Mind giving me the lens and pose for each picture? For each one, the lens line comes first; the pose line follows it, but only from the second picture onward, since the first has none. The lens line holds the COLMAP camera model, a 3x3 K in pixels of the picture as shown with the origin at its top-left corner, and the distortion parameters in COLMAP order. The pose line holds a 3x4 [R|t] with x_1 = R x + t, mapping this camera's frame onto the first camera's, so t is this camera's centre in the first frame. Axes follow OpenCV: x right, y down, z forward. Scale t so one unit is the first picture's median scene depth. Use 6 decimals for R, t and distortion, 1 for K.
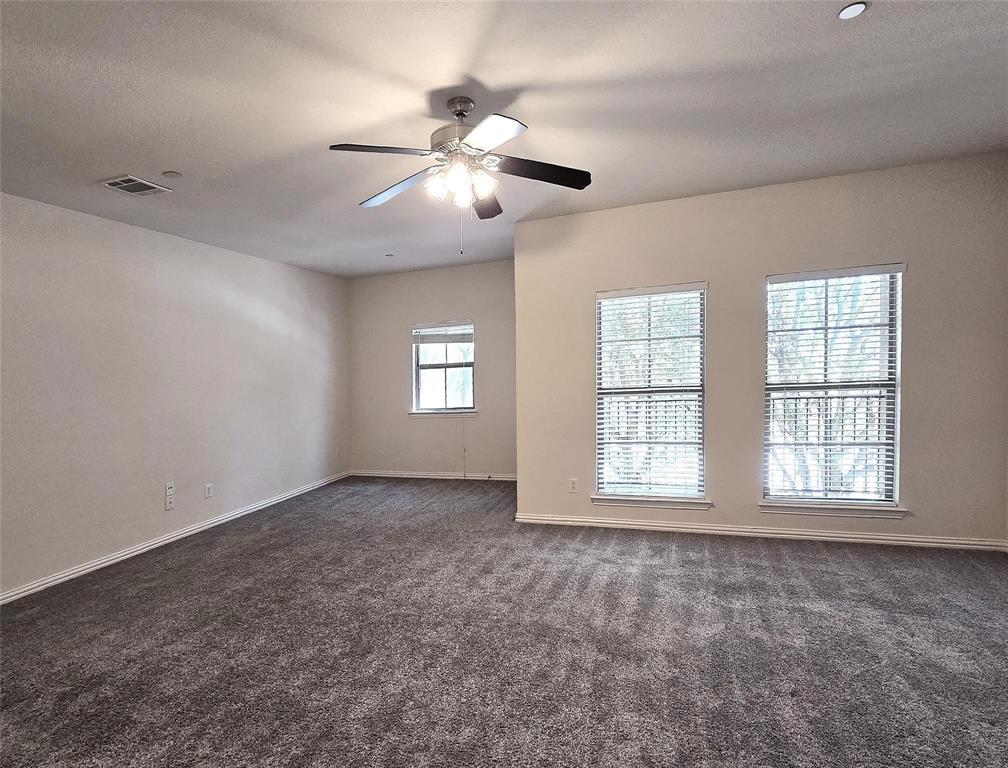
lens RADIAL K [[497.1, 0, 504.0], [0, 497.1, 384.0], [0, 0, 1]] dist [0.001401, 0.000008]
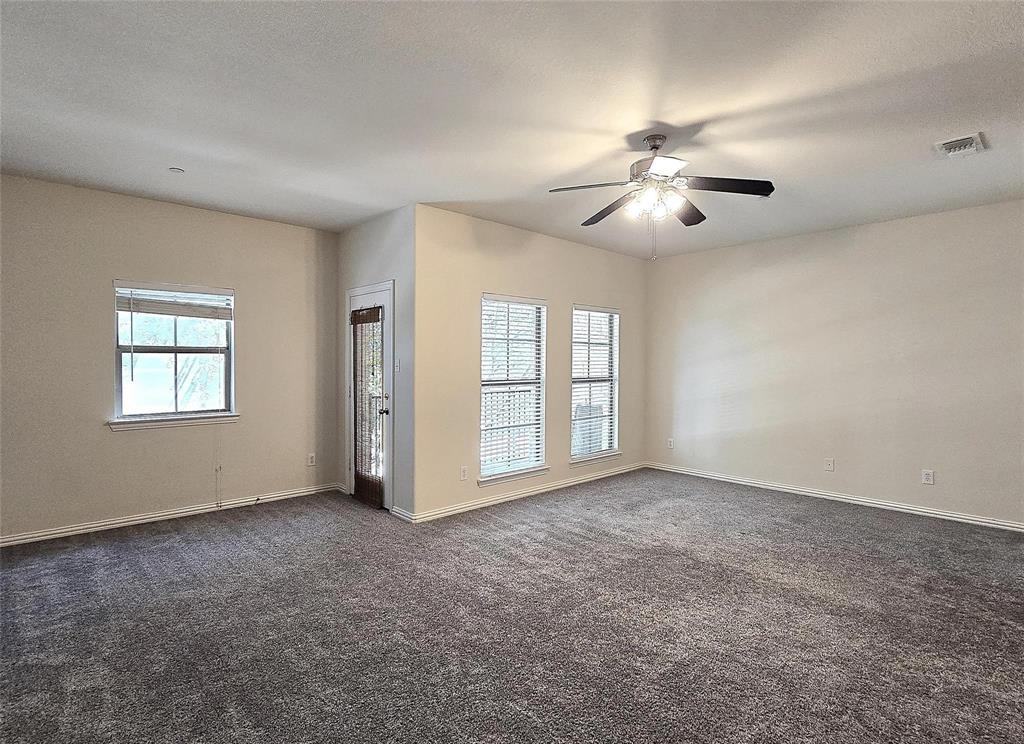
lens RADIAL K [[513.6, 0, 512.1], [0, 513.6, 392.8], [0, 0, 1]] dist [-0.003468, -0.001410]
pose [[0.475022, -0.007555, 0.879941, -0.780316], [0.003344, 0.999971, 0.006781, 0.028490], [-0.879967, -0.000278, 0.475034, 0.409170]]
